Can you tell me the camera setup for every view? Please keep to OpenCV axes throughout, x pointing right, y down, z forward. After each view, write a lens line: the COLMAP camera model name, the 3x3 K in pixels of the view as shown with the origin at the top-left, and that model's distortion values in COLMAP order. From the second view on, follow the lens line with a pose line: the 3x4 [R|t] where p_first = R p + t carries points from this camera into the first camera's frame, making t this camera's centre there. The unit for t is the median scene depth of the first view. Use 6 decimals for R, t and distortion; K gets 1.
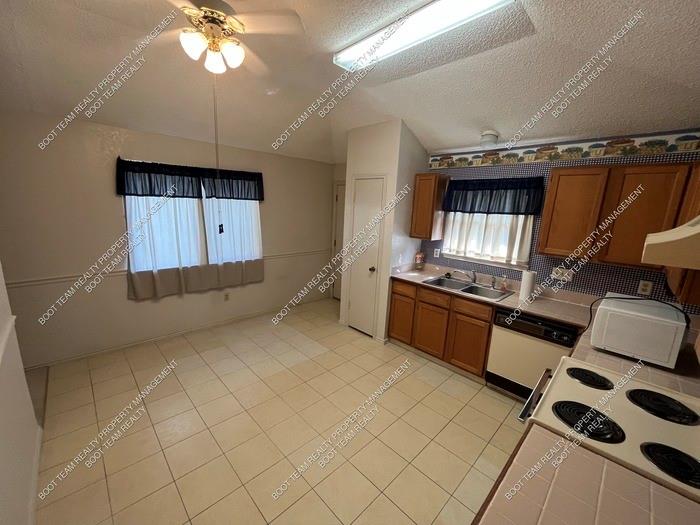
lens RADIAL K [[284.7, 0, 345.7], [0, 284.7, 263.6], [0, 0, 1]] dist [-0.003297, -0.000306]
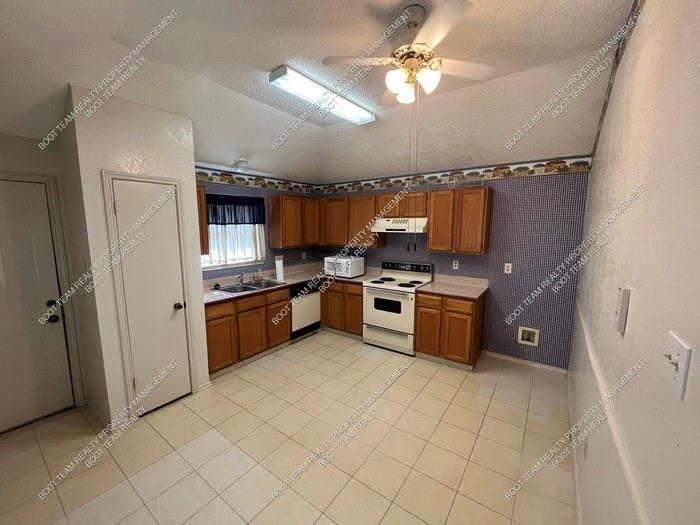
lens RADIAL K [[284.7, 0, 345.9], [0, 284.7, 263.3], [0, 0, 1]] dist [-0.003297, -0.000306]
pose [[-0.171054, -0.175710, 0.969467, -0.793954], [0.194371, 0.958614, 0.208038, -0.182970], [-0.965899, 0.224022, -0.129822, 0.765789]]
